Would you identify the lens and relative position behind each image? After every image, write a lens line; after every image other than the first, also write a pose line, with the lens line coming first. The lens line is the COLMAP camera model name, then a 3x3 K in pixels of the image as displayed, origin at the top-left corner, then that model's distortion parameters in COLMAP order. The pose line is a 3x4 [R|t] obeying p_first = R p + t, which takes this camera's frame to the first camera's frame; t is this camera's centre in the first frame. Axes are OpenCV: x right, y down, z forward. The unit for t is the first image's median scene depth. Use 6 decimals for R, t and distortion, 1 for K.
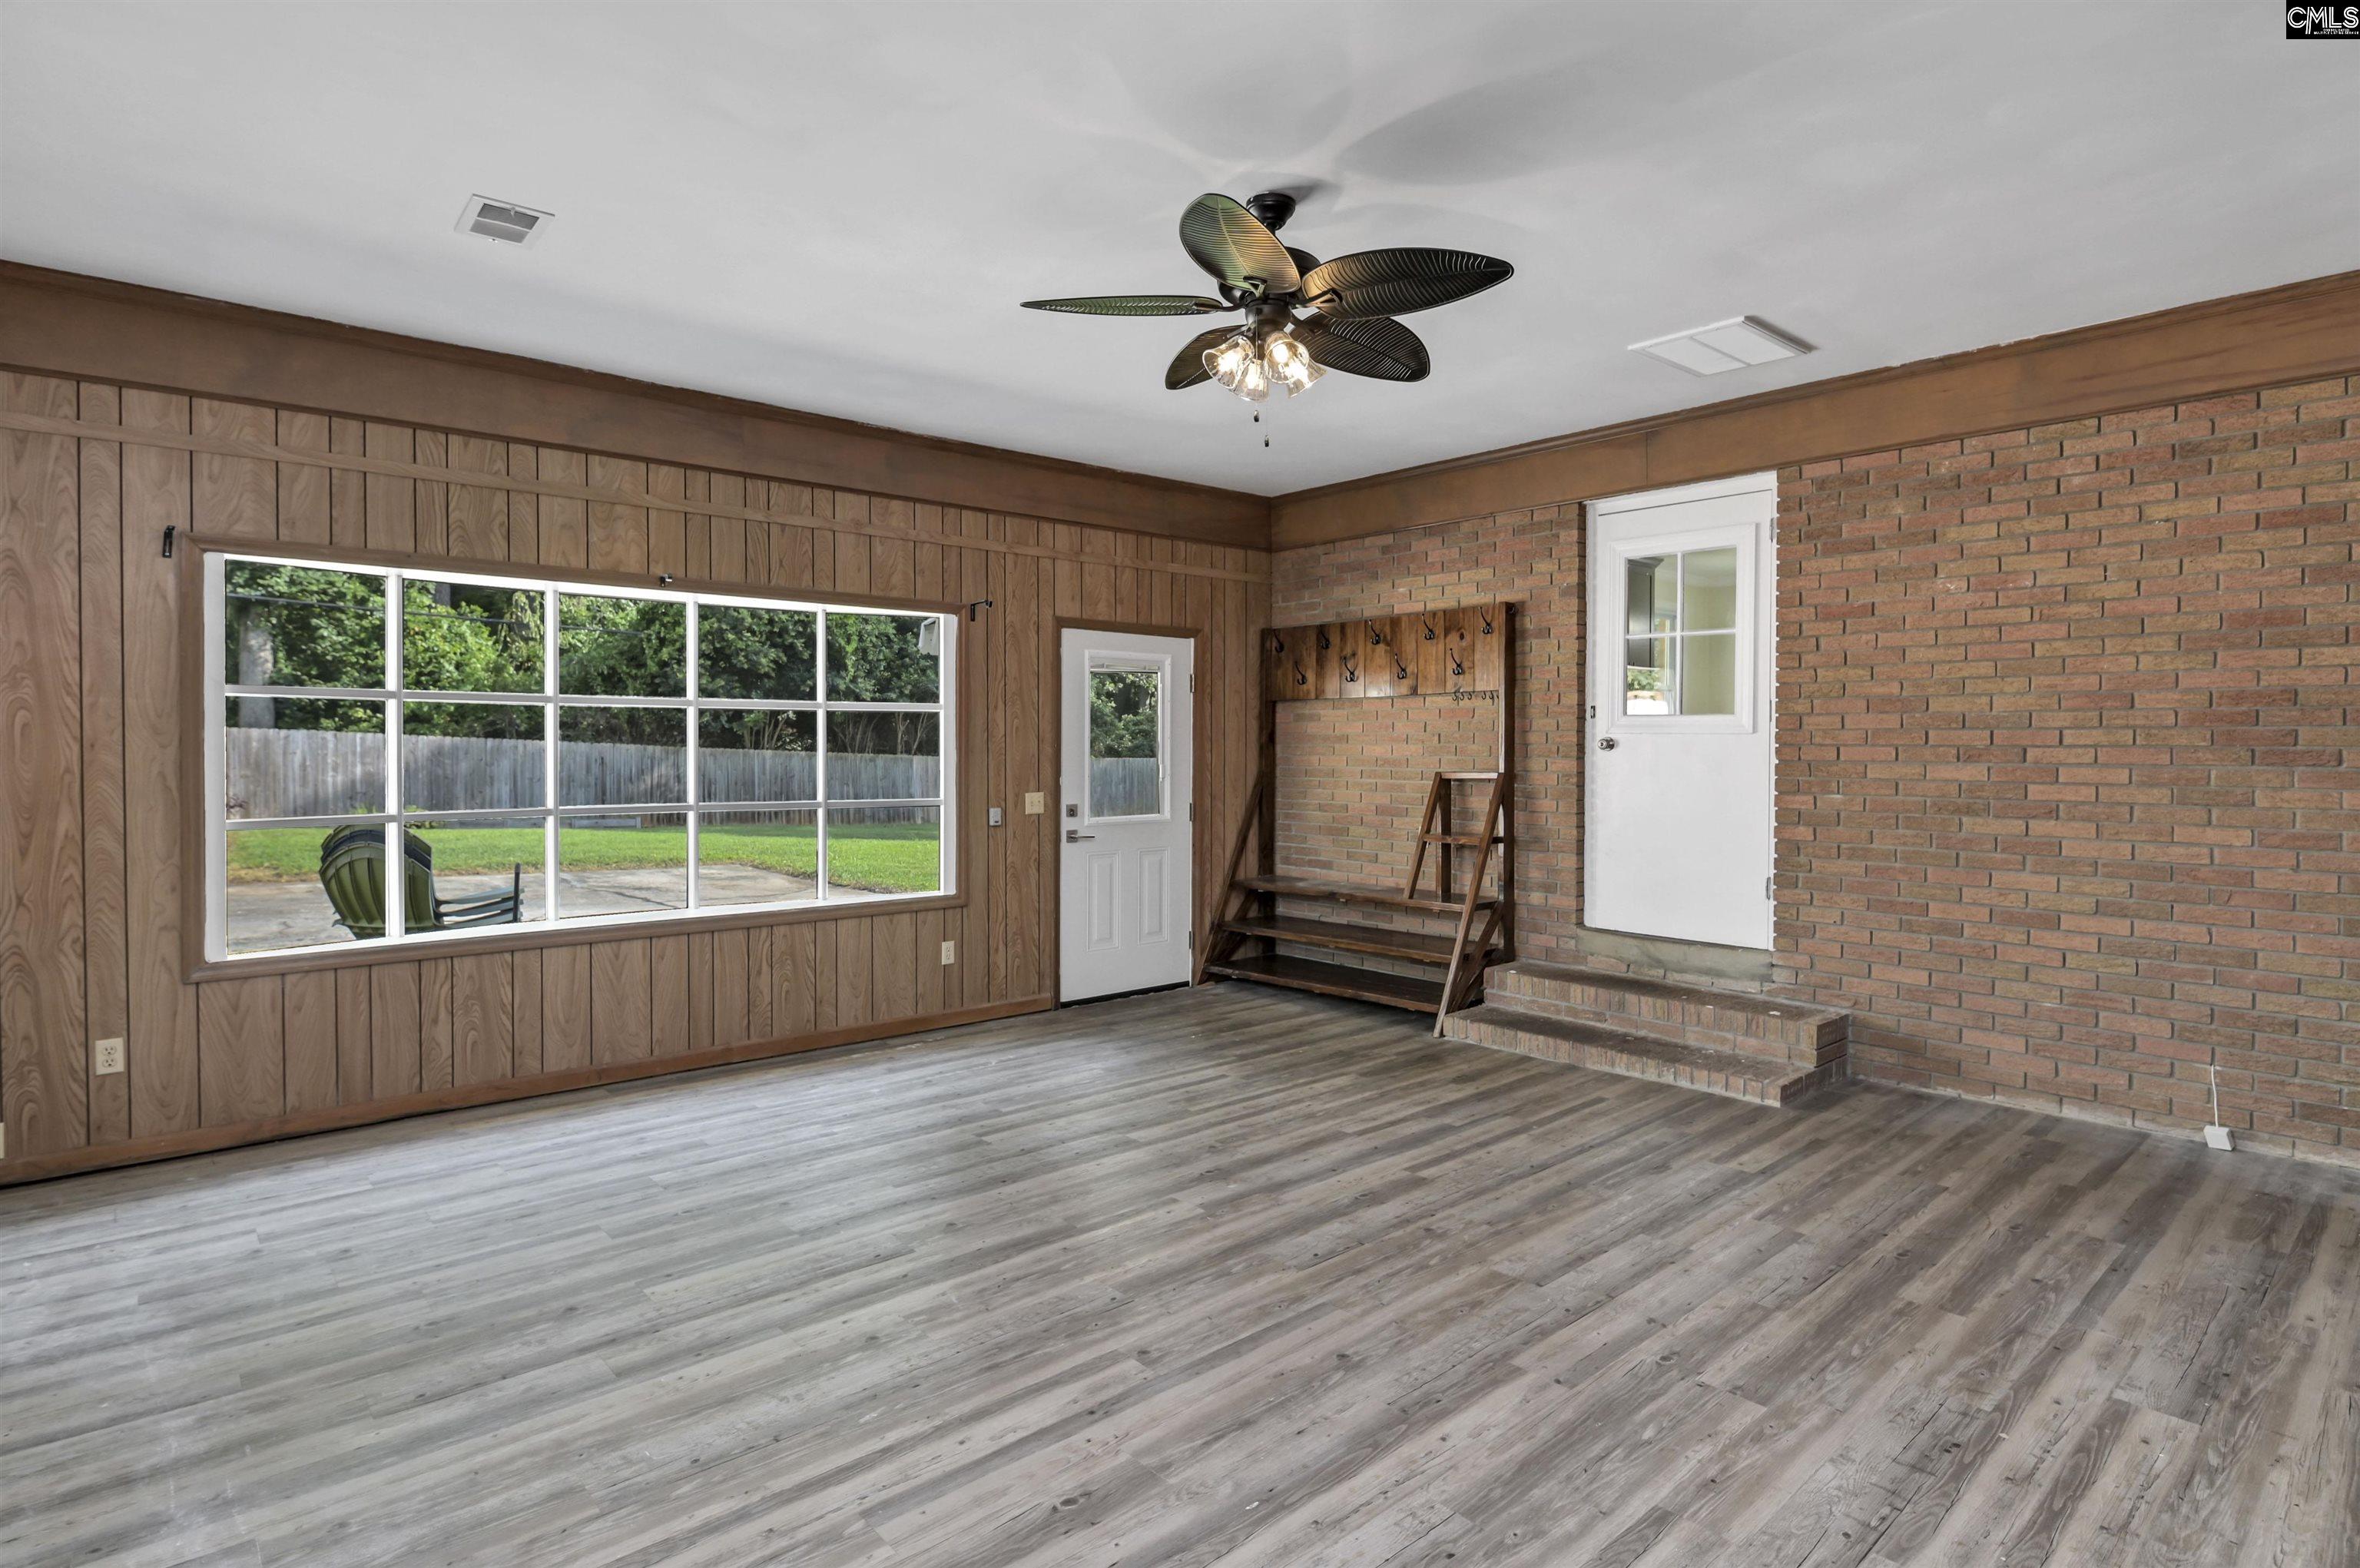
lens RADIAL K [[1217.4, 0, 1123.5], [0, 1217.4, 771.6], [0, 0, 1]] dist [-0.001313, -0.001006]
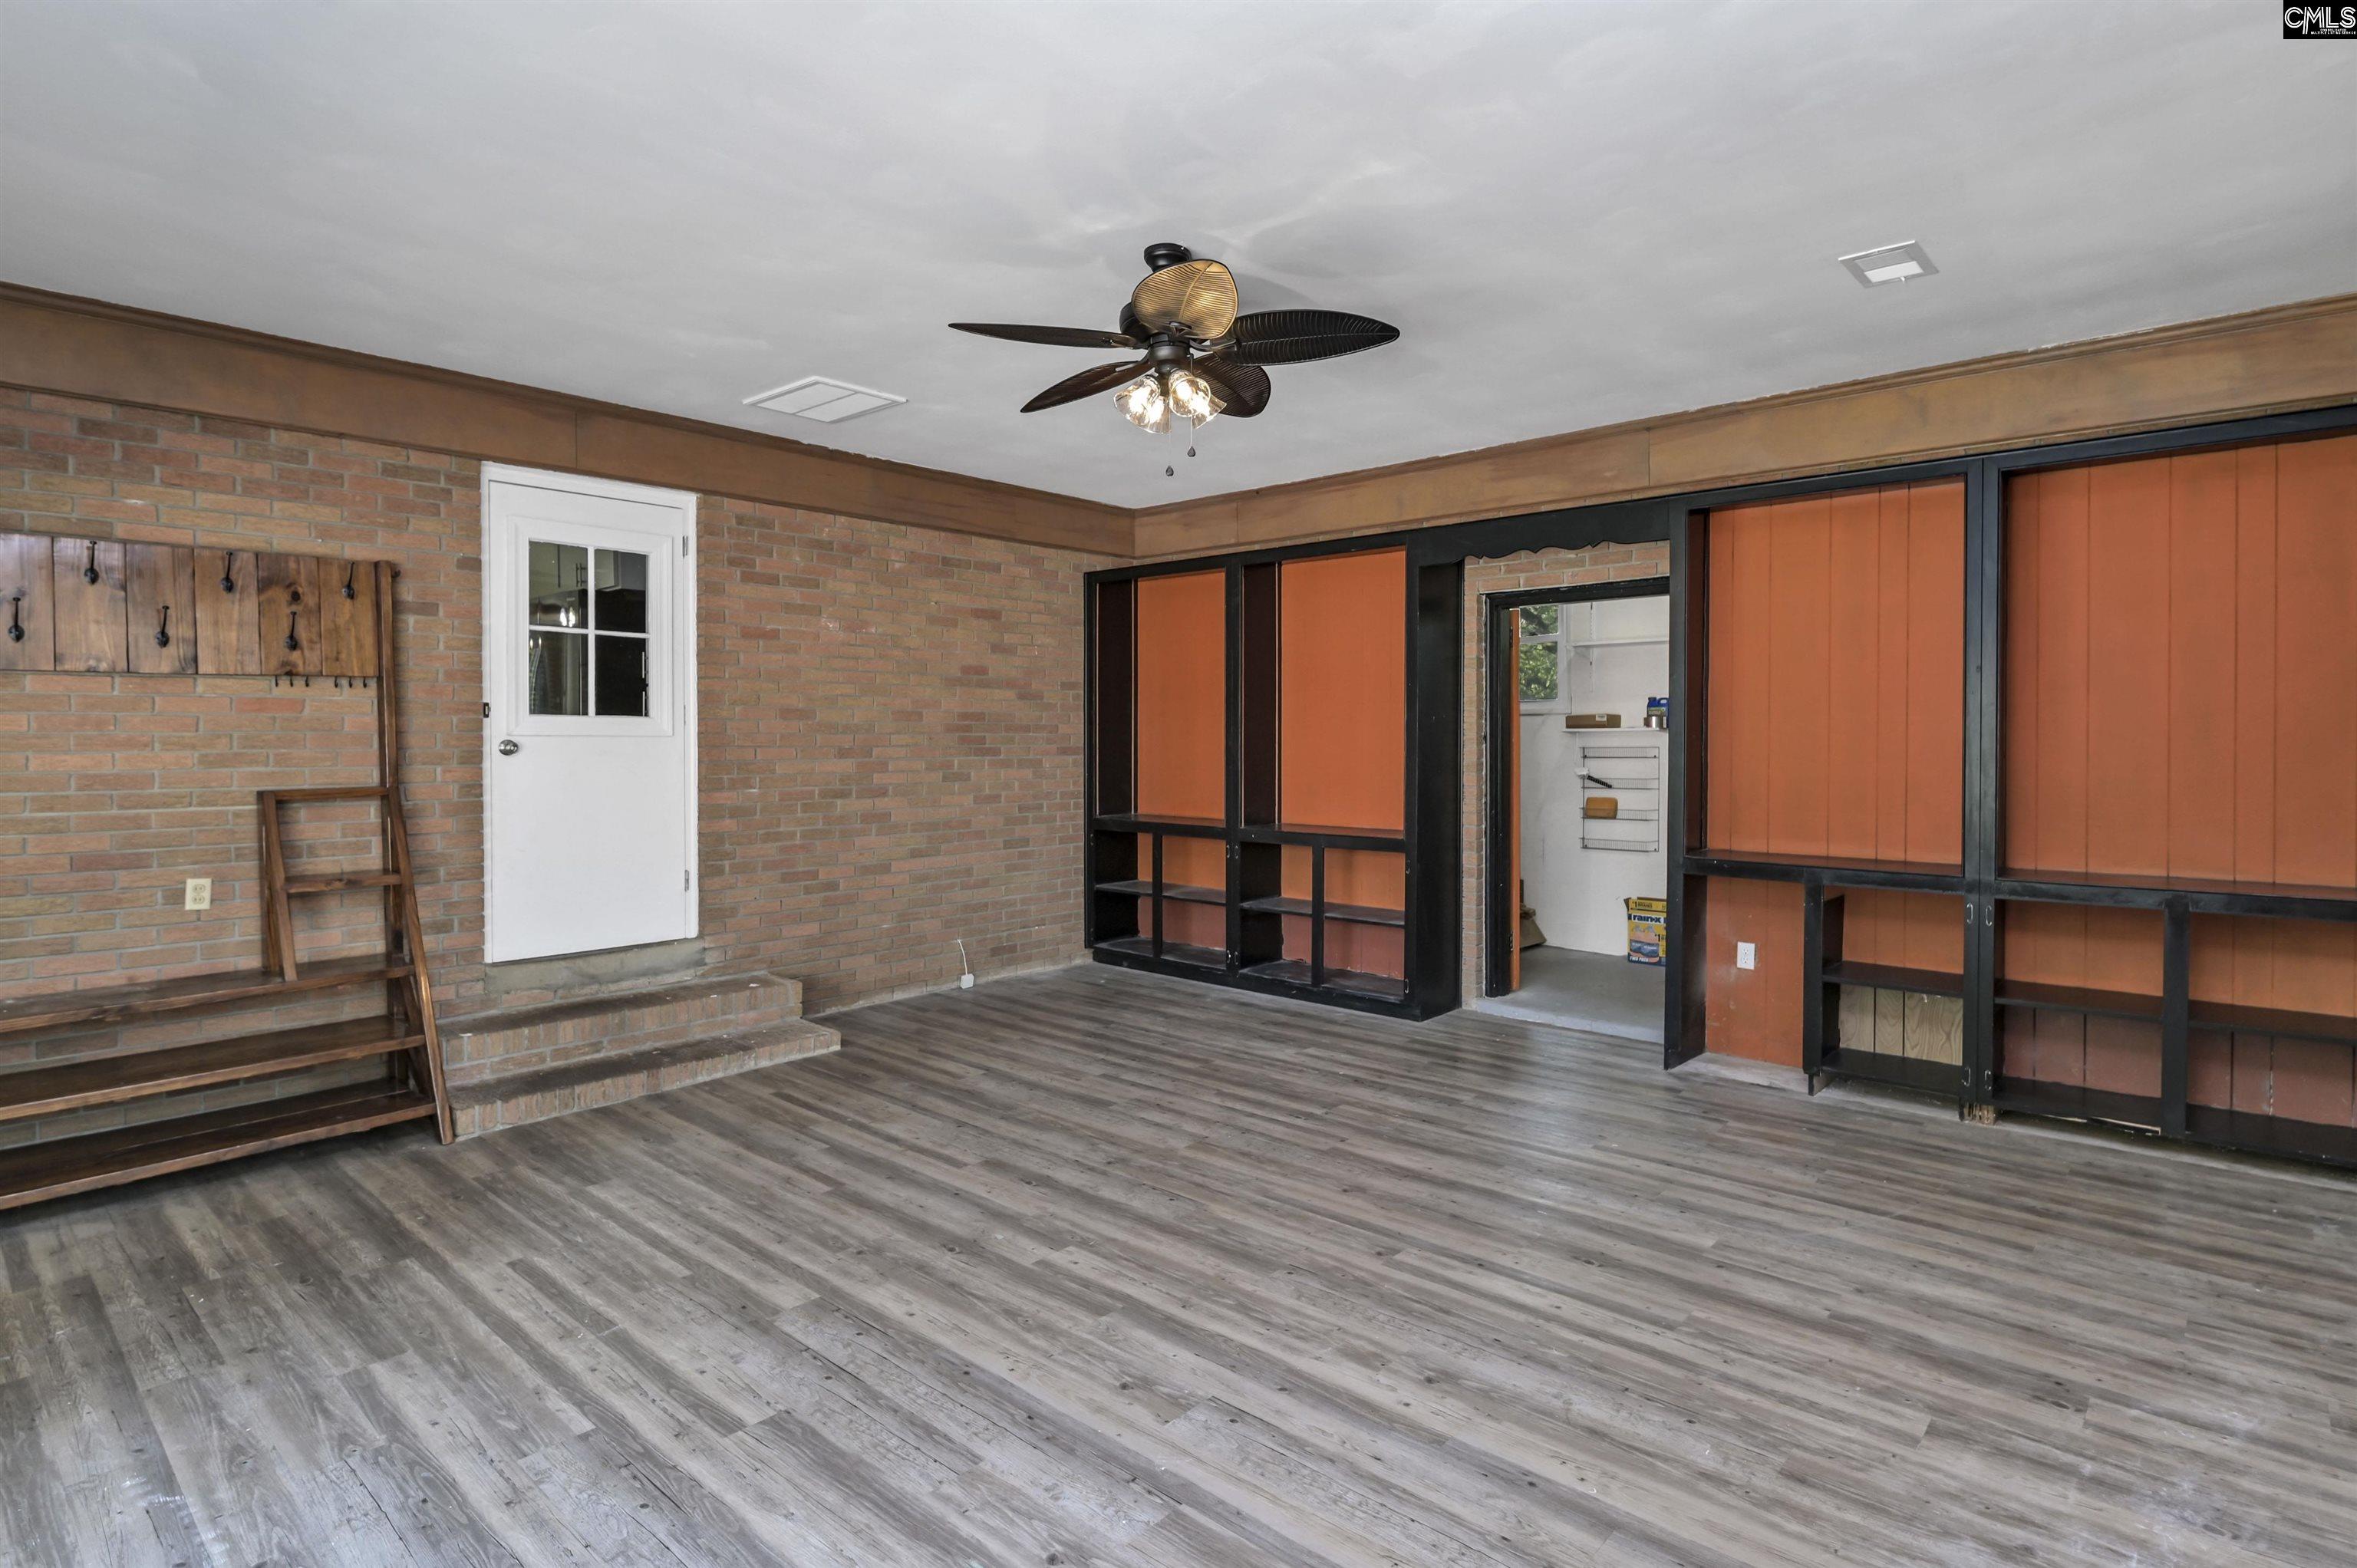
lens RADIAL K [[1218.8, 0, 1214.2], [0, 1218.8, 767.8], [0, 0, 1]] dist [0.013177, -0.016320]
pose [[-0.169116, -0.025970, 0.985254, -0.723457], [0.024948, 0.999220, 0.030621, -0.029695], [-0.985280, 0.029759, -0.168337, 0.859418]]
